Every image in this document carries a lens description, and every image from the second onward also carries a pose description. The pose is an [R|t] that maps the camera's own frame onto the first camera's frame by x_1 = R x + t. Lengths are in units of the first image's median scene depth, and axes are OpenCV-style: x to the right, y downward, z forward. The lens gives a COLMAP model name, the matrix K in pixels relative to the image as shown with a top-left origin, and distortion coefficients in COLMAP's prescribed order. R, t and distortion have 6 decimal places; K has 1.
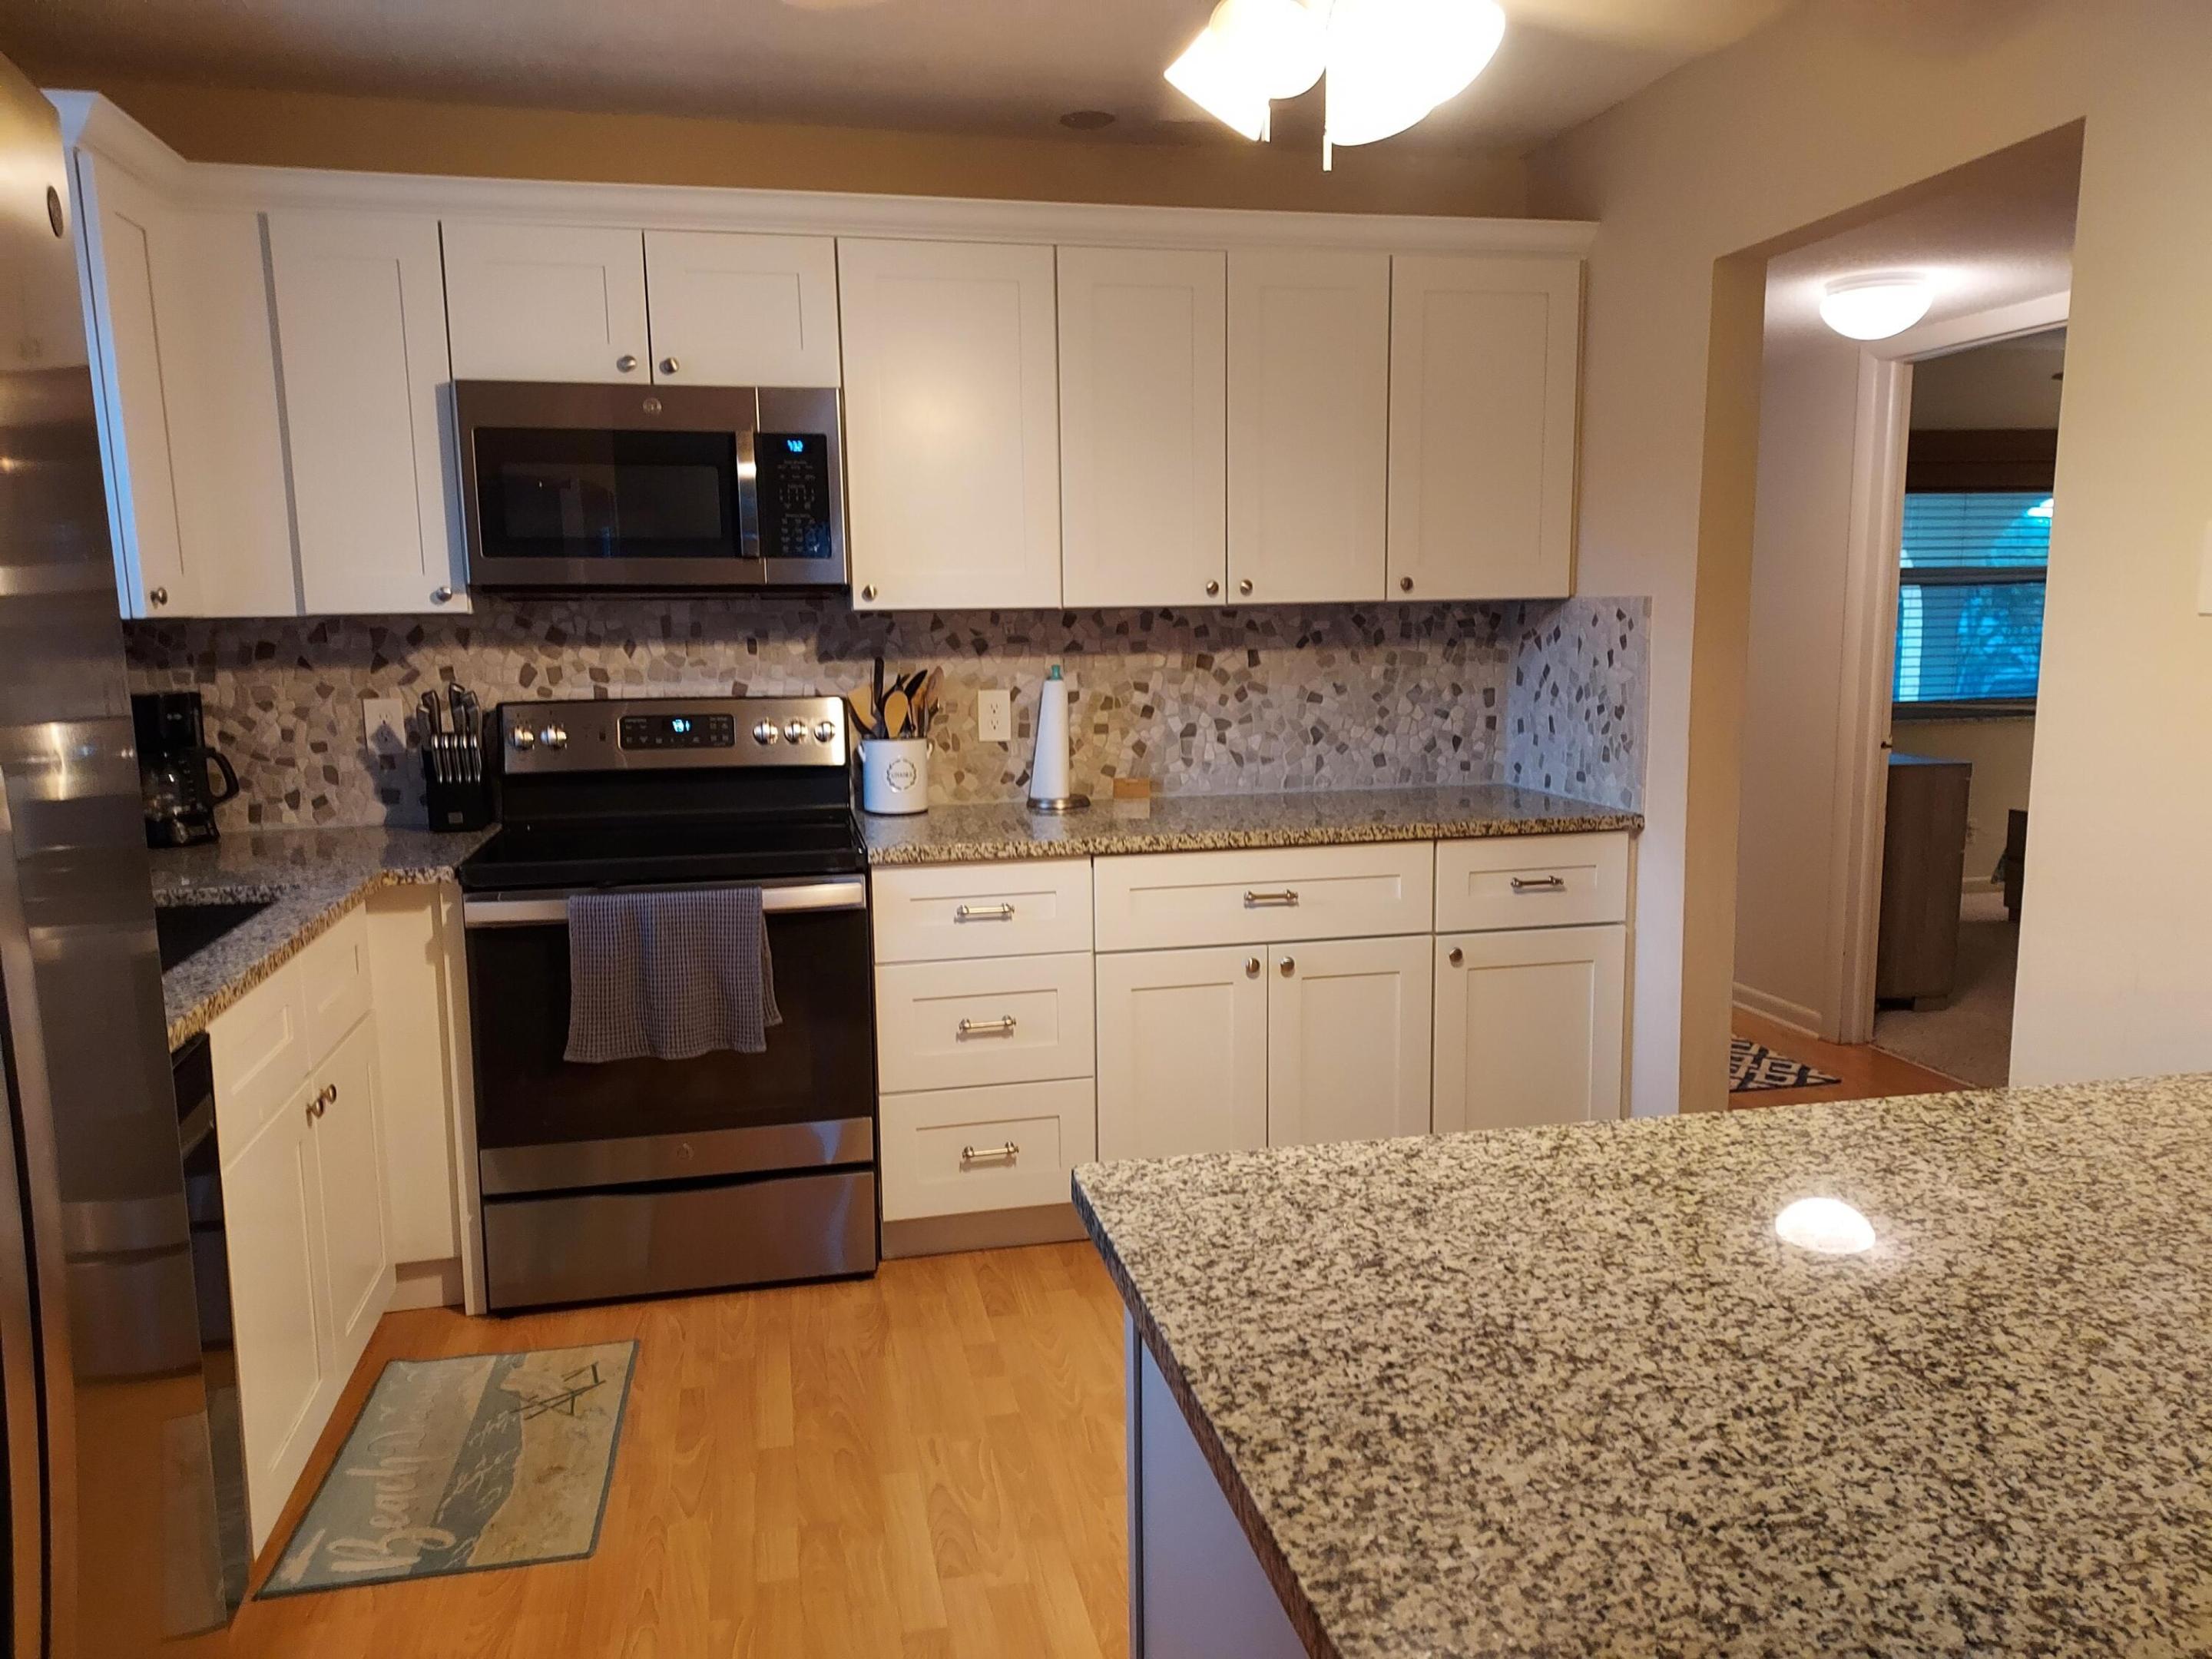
lens RADIAL K [[1581.8, 0, 1106.0], [0, 1581.8, 829.5], [0, 0, 1]] dist [0.114024, -0.166774]
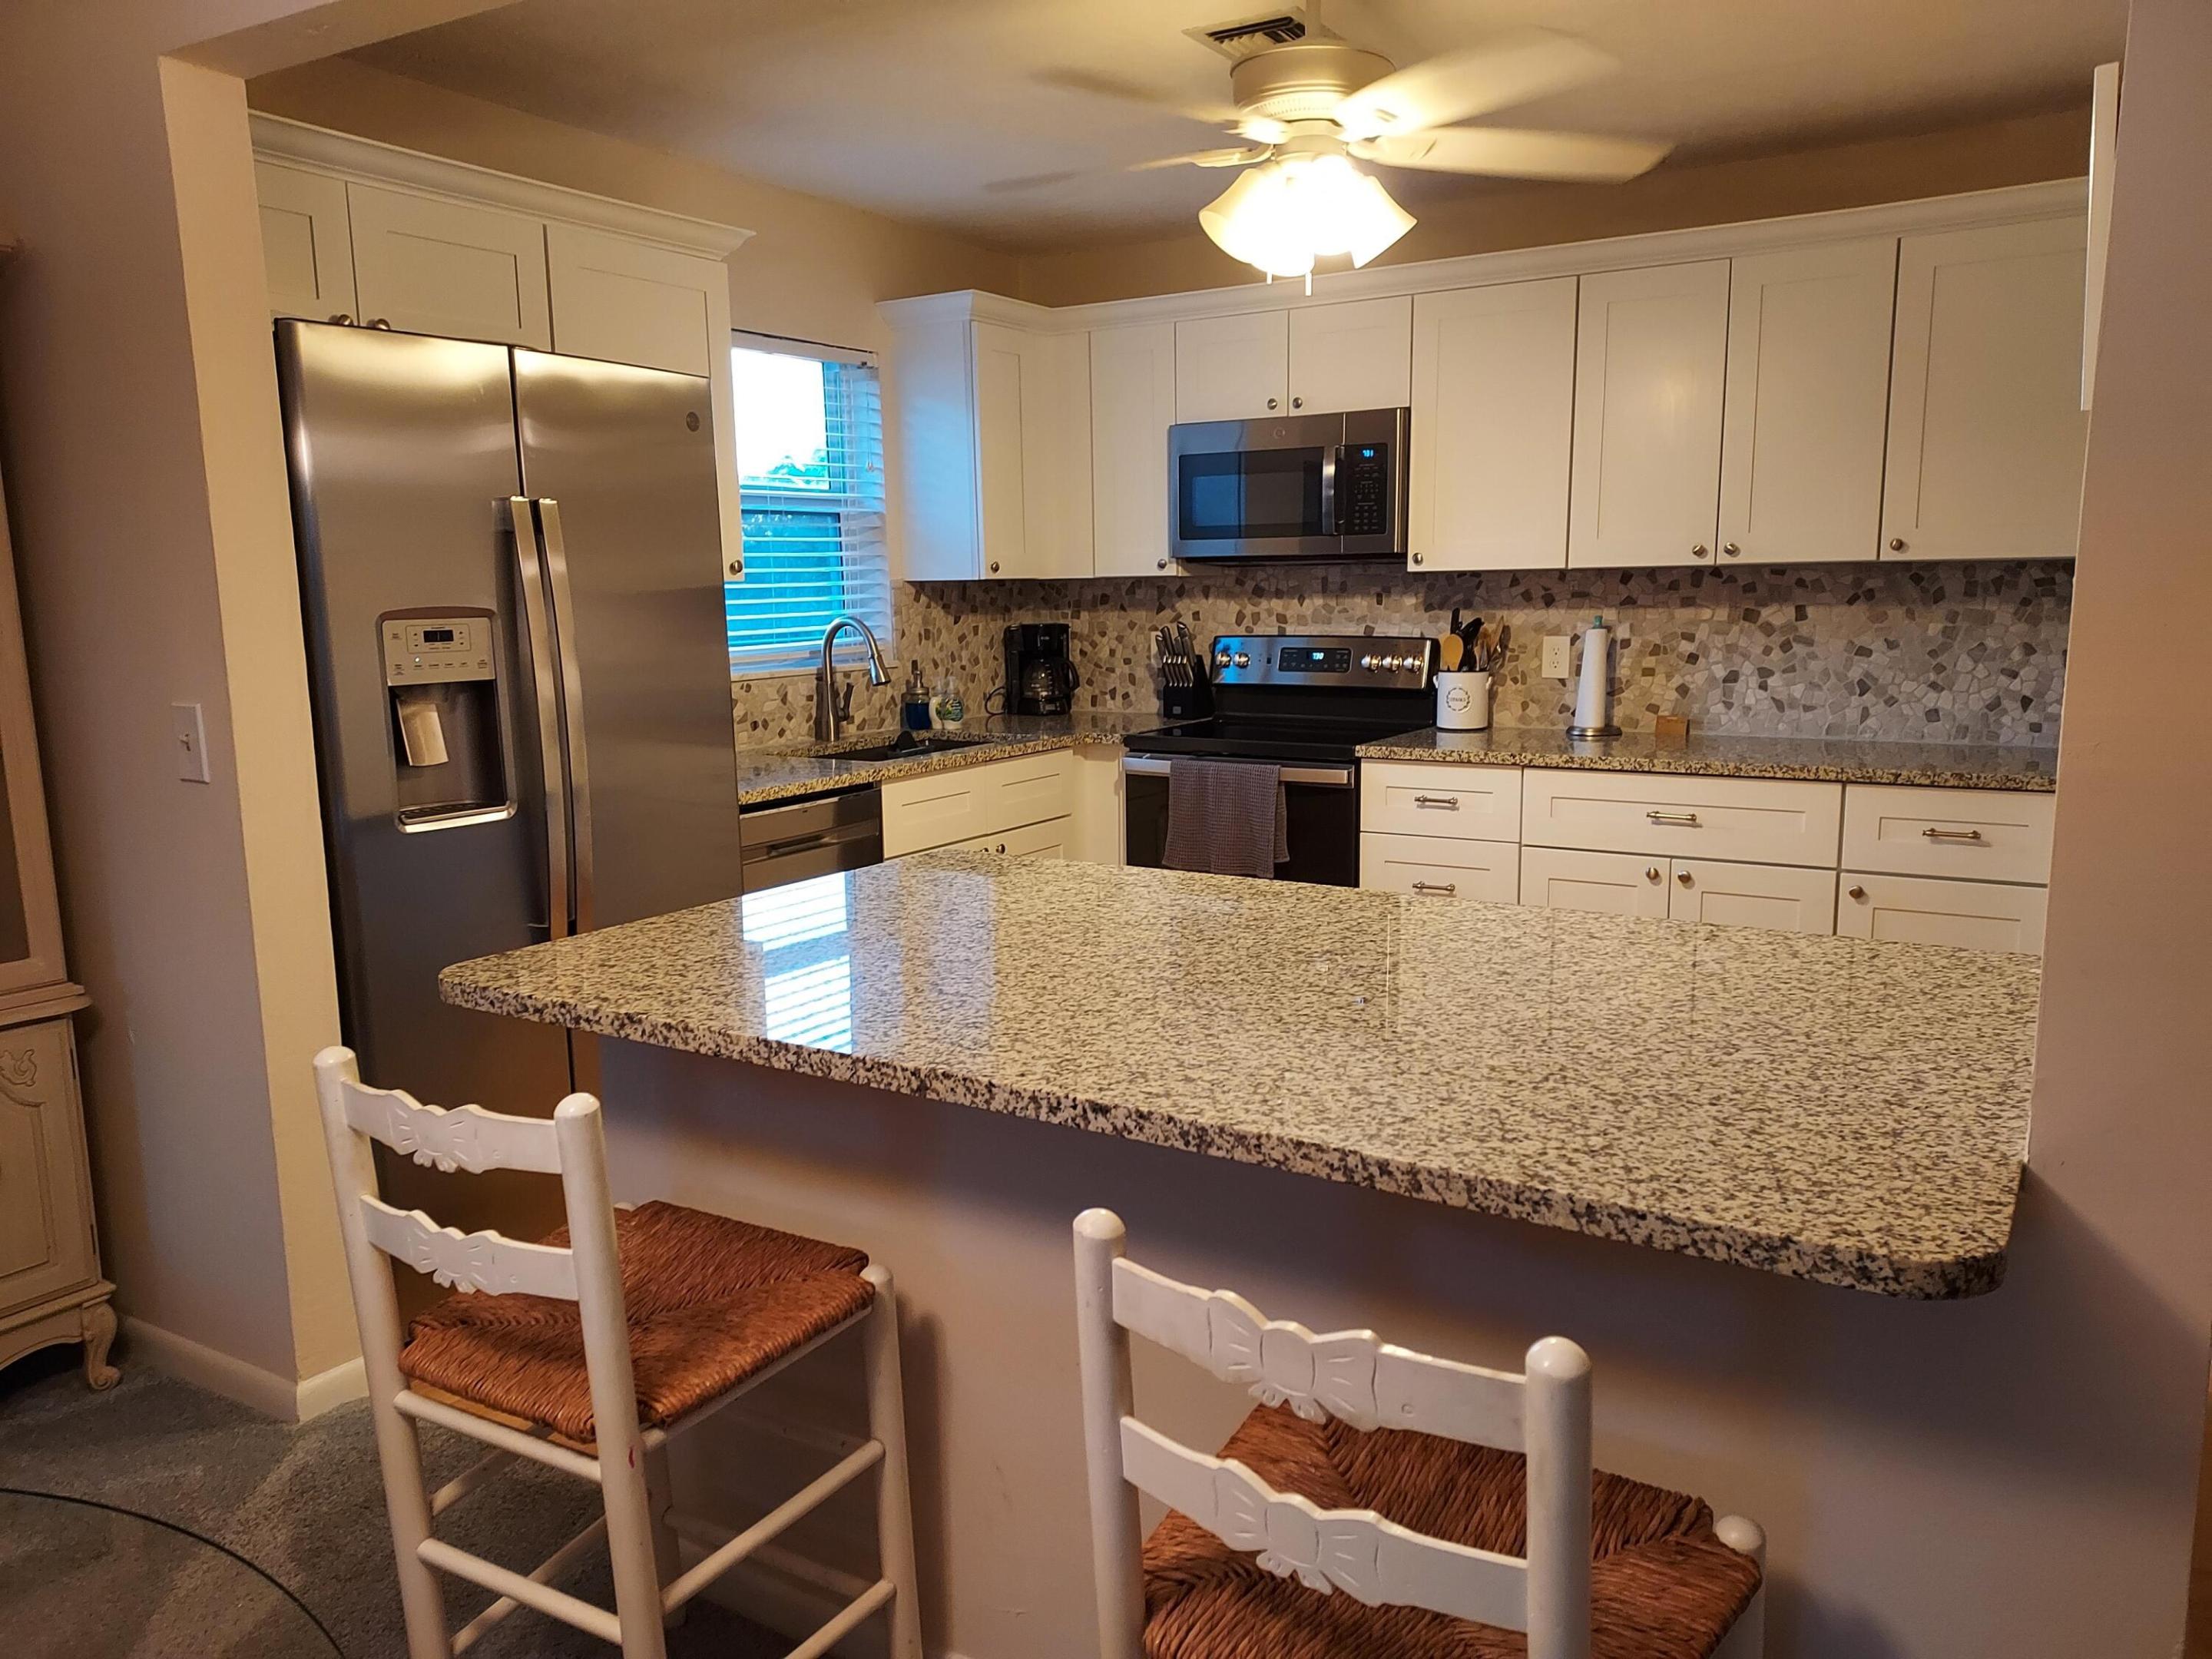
lens RADIAL K [[1581.8, 0, 1106.0], [0, 1581.8, 829.5], [0, 0, 1]] dist [0.114024, -0.166774]
pose [[0.714185, 0.113419, -0.690707, 0.549637], [-0.093471, 0.993400, 0.066475, 0.010835], [0.693688, 0.017086, 0.720073, -0.124804]]
